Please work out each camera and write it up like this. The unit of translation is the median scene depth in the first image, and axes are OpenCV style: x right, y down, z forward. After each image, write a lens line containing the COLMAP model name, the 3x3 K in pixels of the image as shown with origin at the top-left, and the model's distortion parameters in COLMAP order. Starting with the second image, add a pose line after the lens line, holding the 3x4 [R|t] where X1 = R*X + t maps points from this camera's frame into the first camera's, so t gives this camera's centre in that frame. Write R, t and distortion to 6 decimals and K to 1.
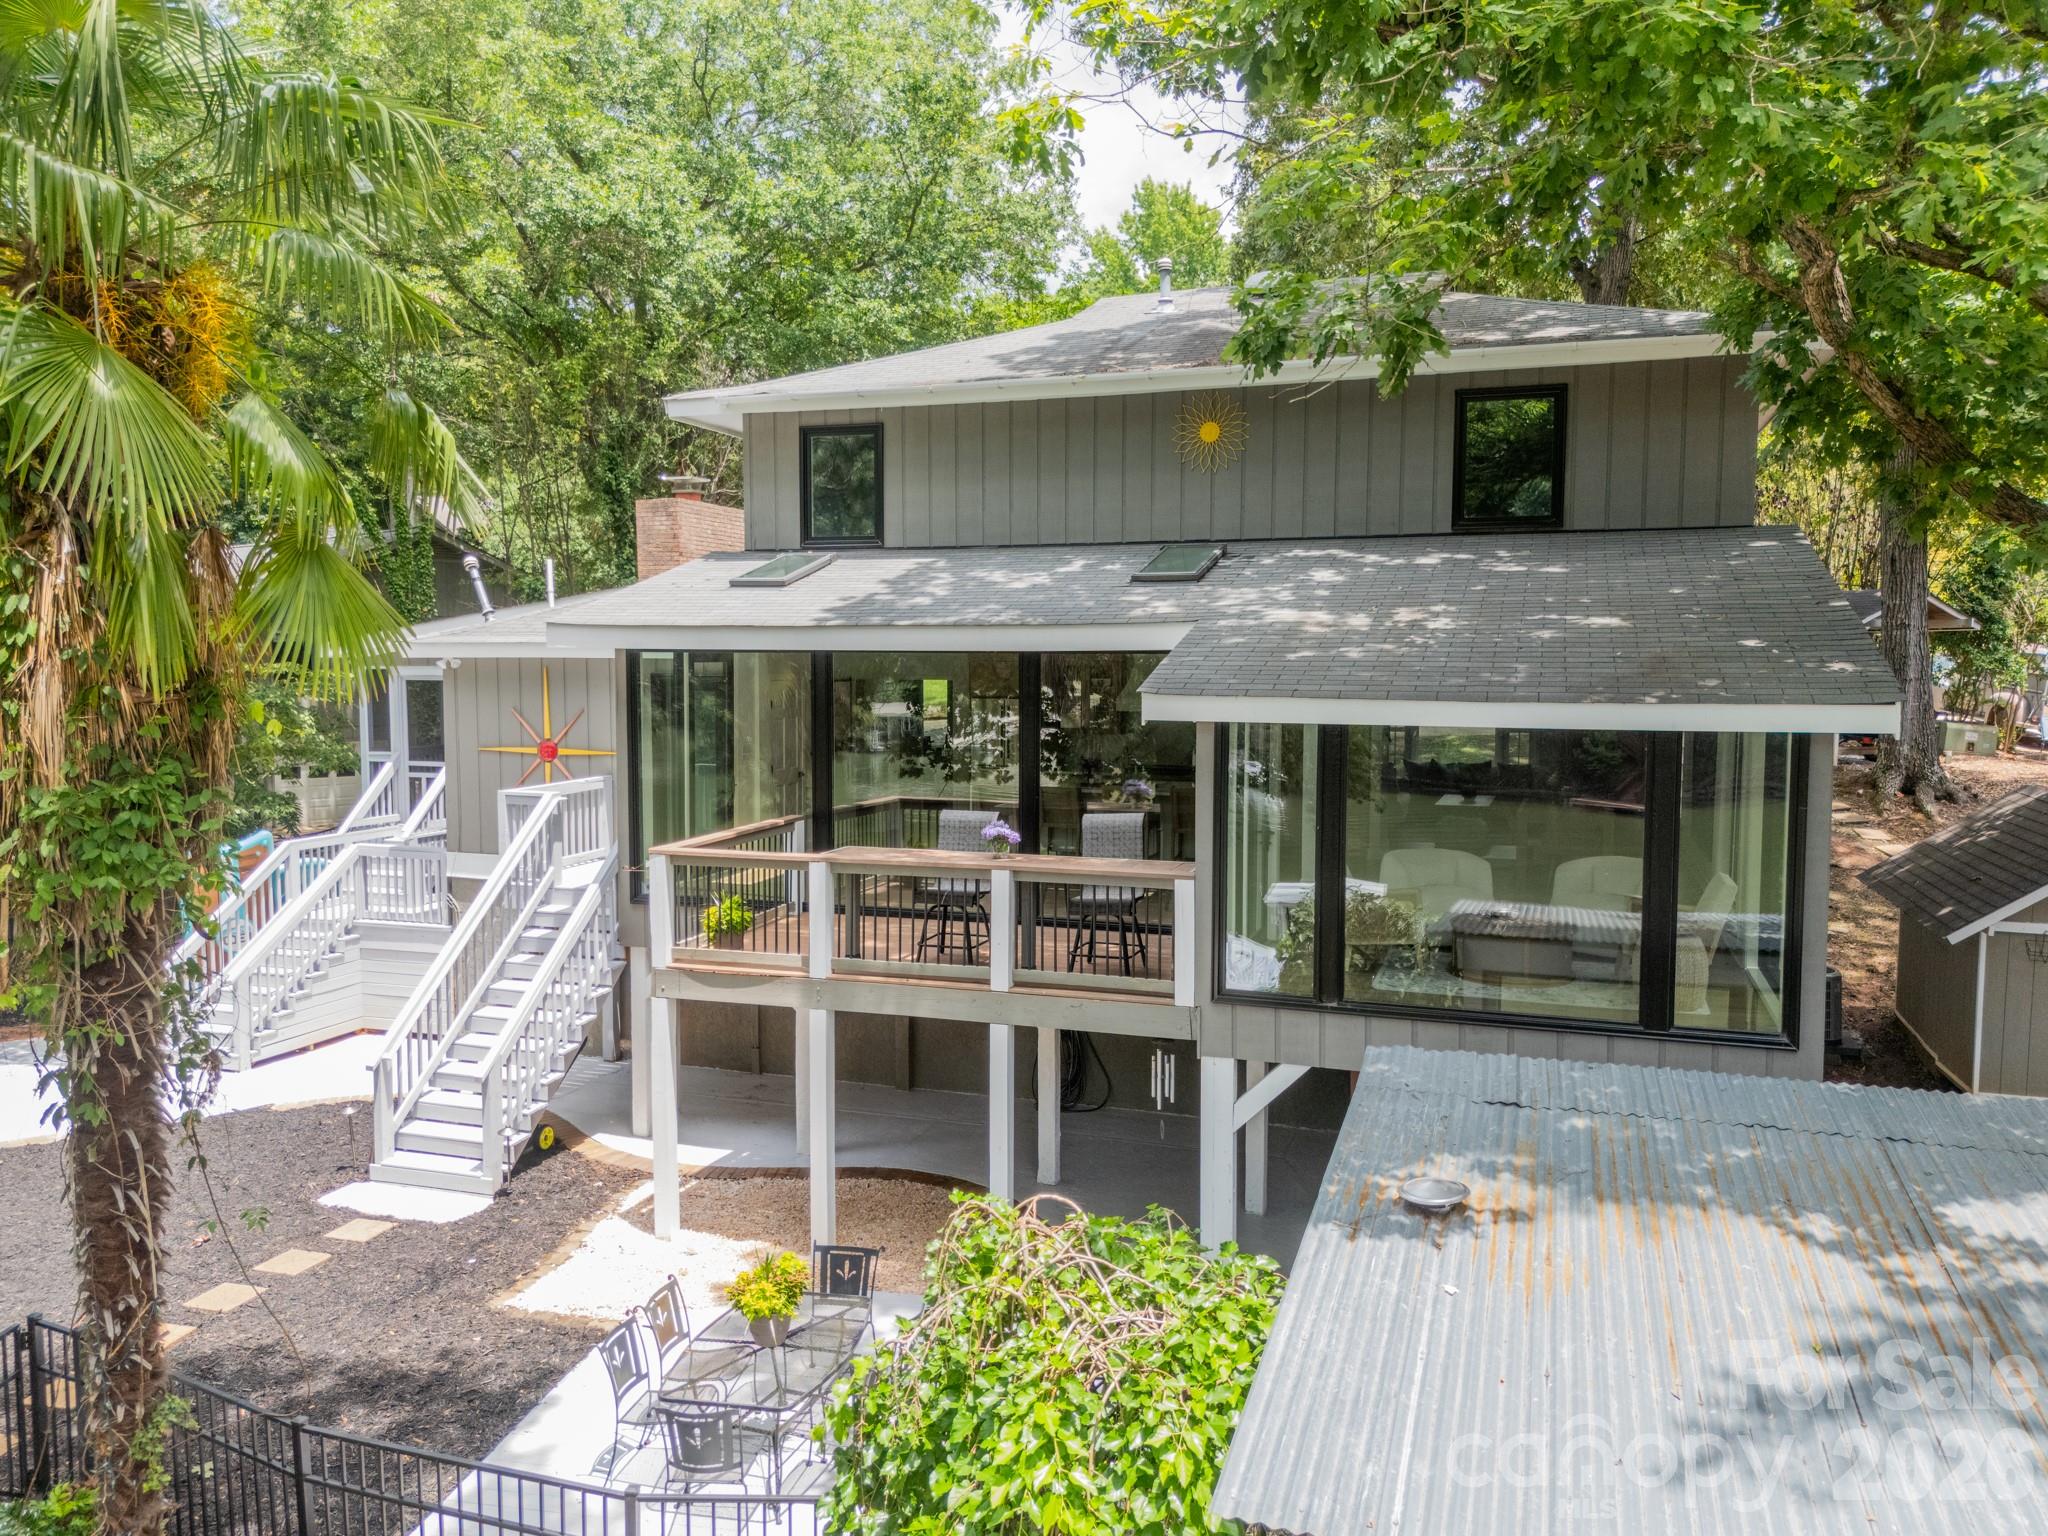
lens RADIAL K [[1505.3, 0, 1036.7], [0, 1505.3, 779.9], [0, 0, 1]] dist [0.014613, -0.006095]
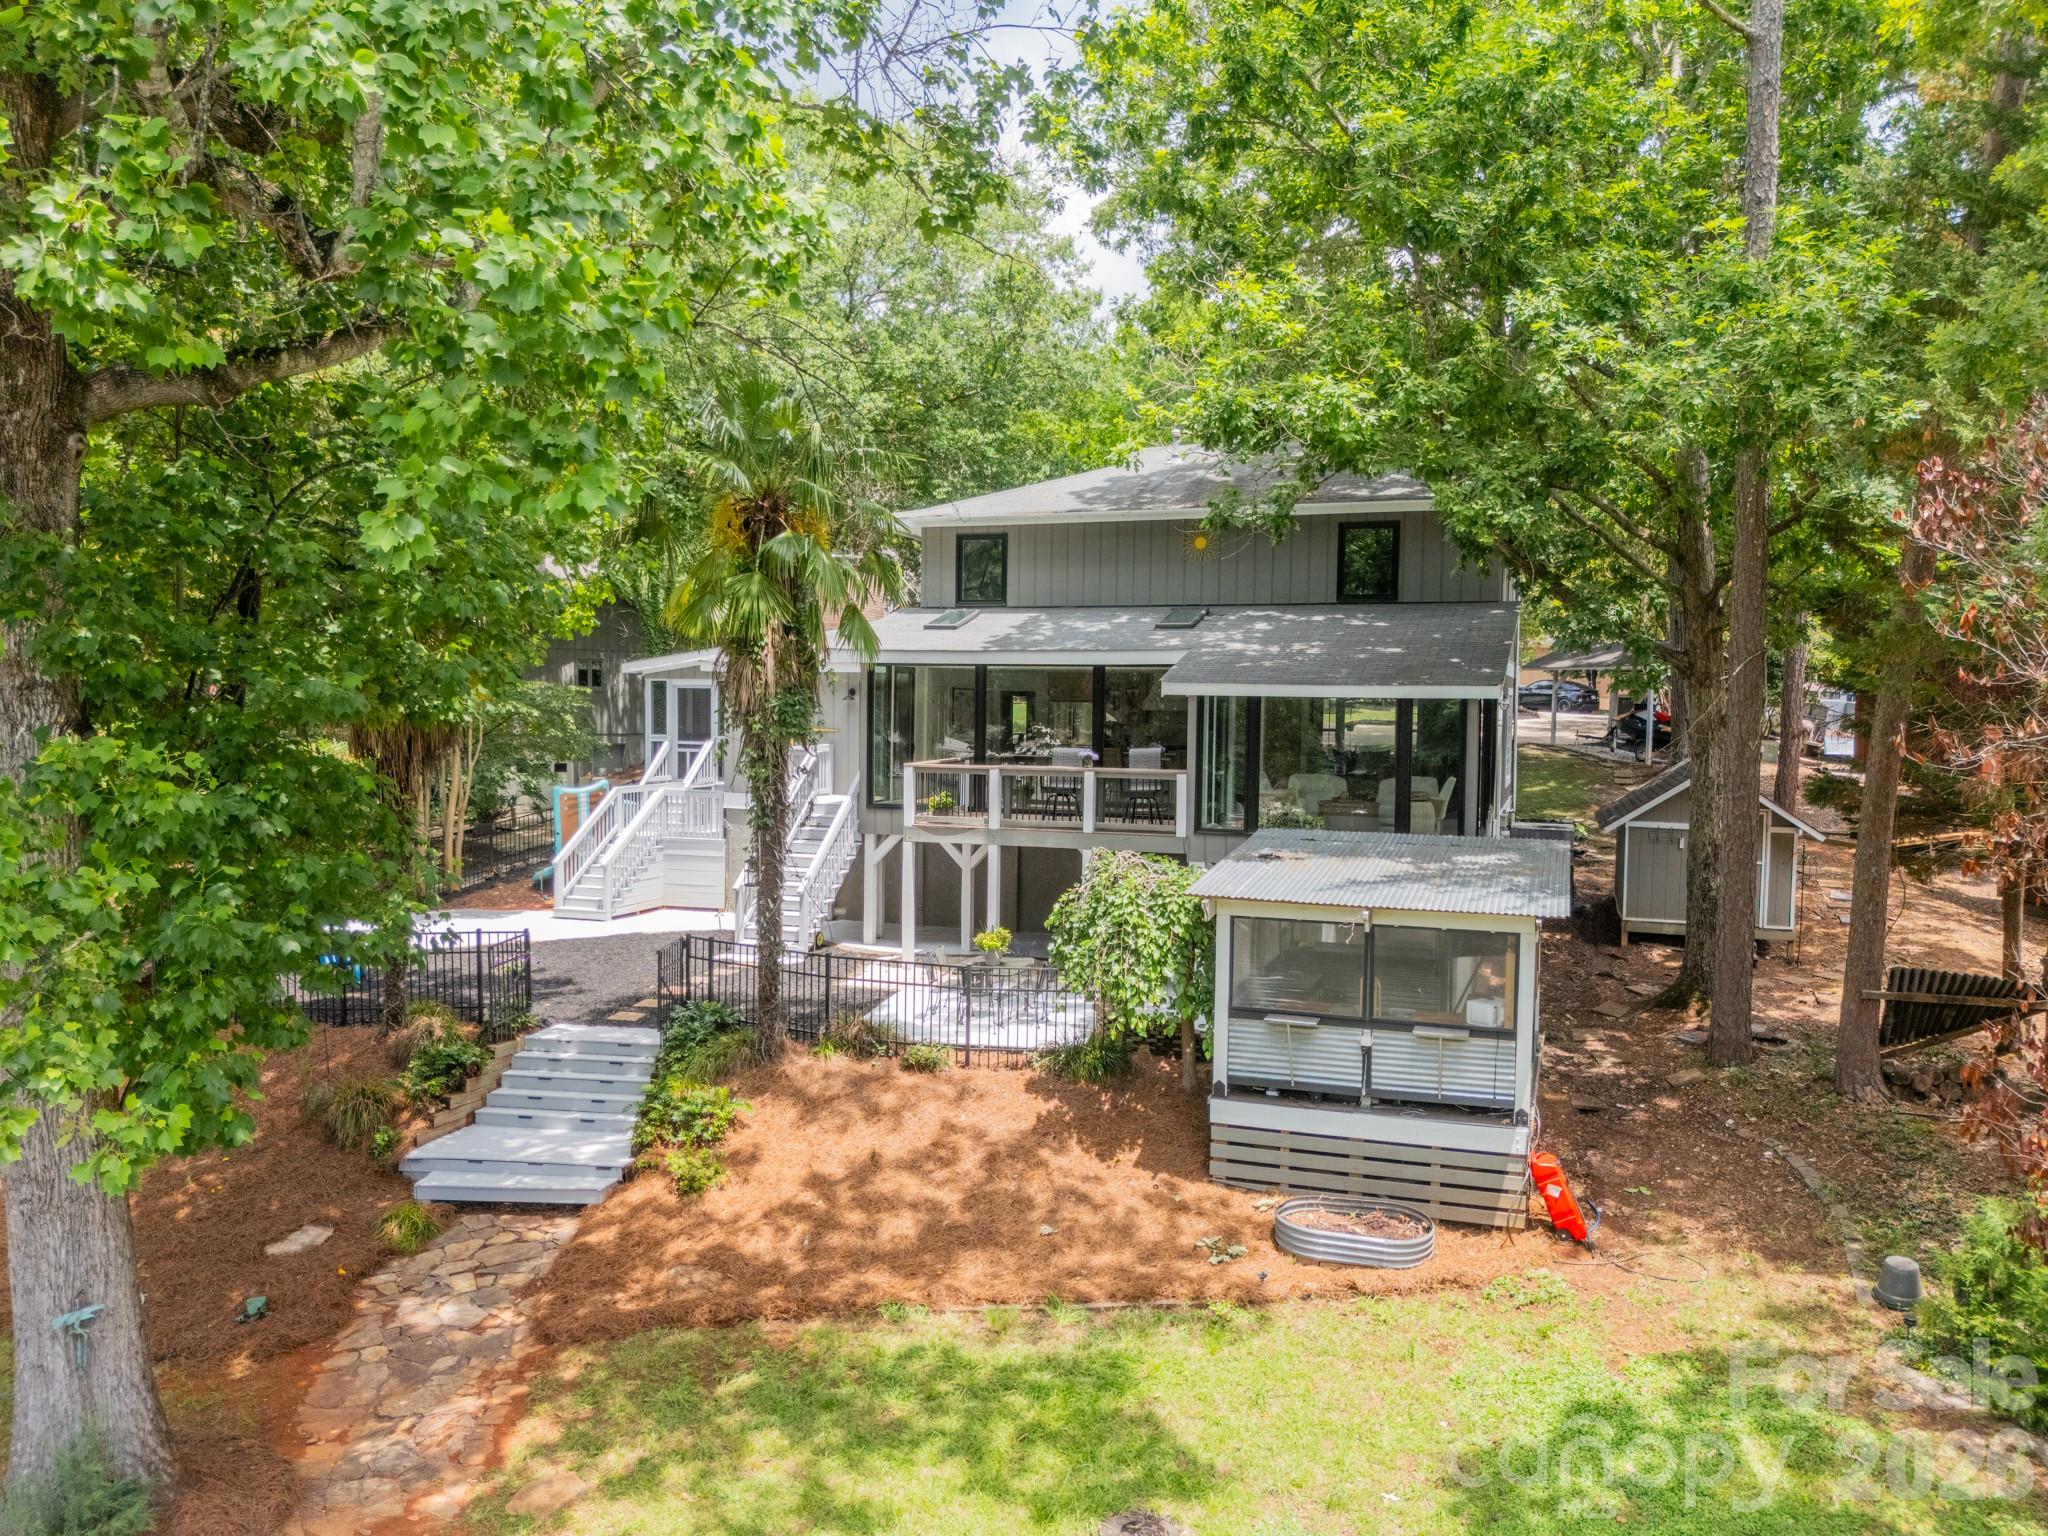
lens RADIAL K [[1505.3, 0, 1007.9], [0, 1505.3, 769.8], [0, 0, 1]] dist [0.014613, -0.006095]
pose [[0.999573, 0.012950, -0.026190, -0.063358], [-0.013971, 0.999135, -0.039161, 0.109656], [0.025660, 0.039510, 0.998890, -0.789955]]
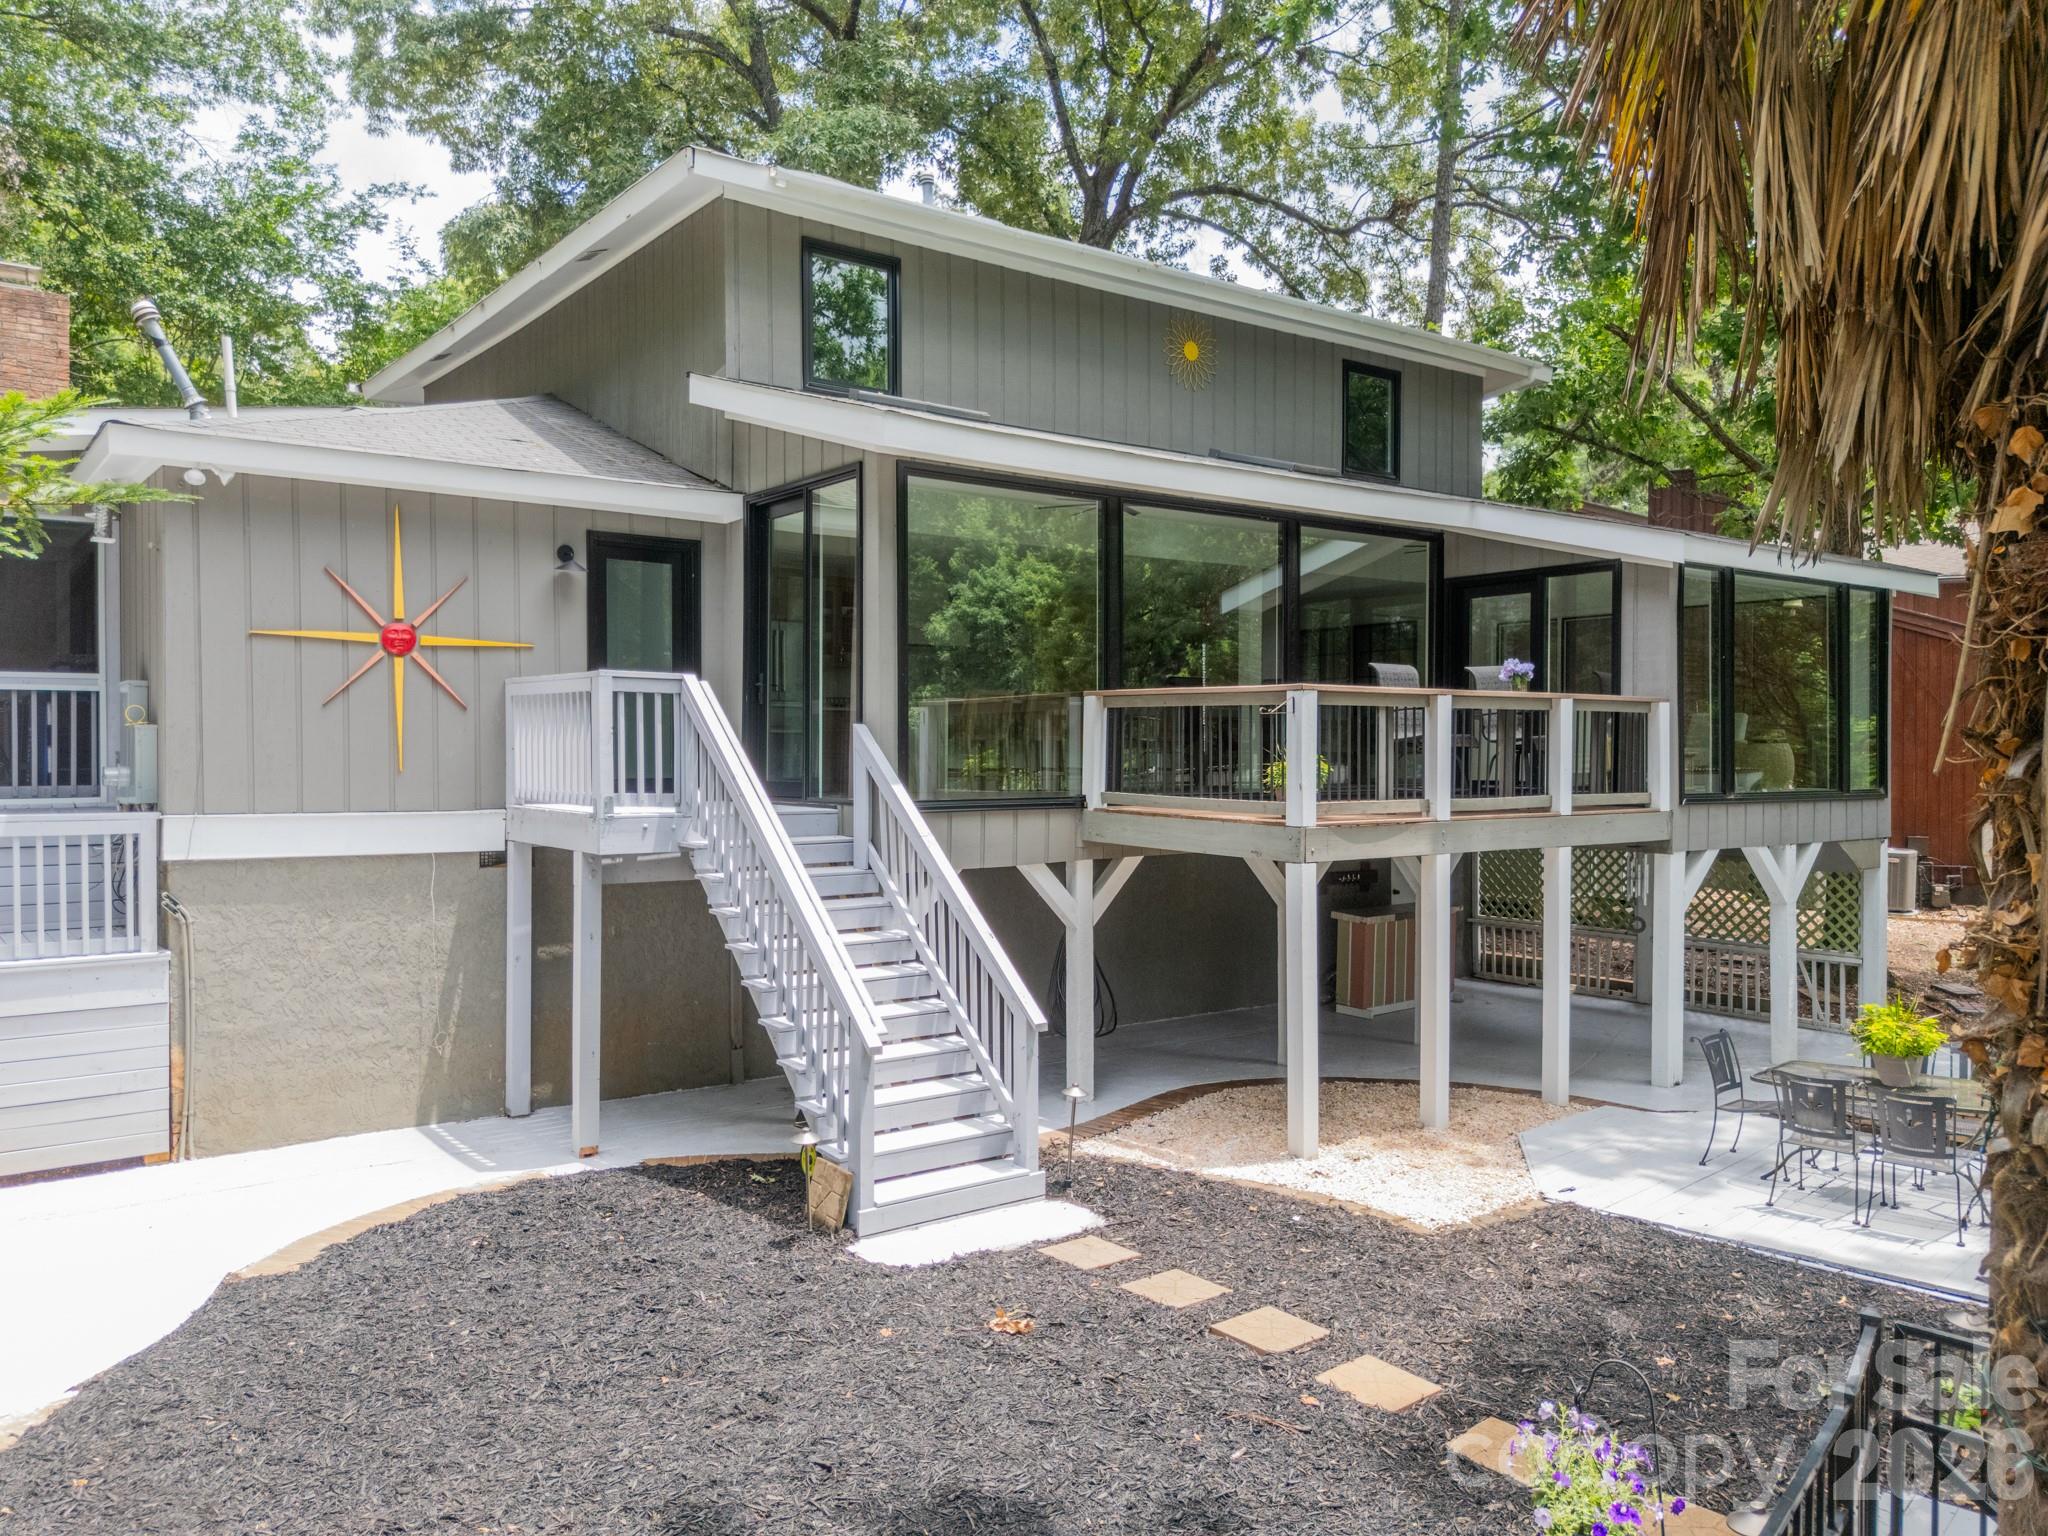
lens RADIAL K [[1505.3, 0, 1020.6], [0, 1505.3, 760.4], [0, 0, 1]] dist [0.014613, -0.006095]
pose [[0.564171, 0.000485, 0.825658, -0.888170], [0.066962, 0.996679, -0.046341, 0.099091], [-0.822938, 0.081432, 0.562265, 0.562027]]
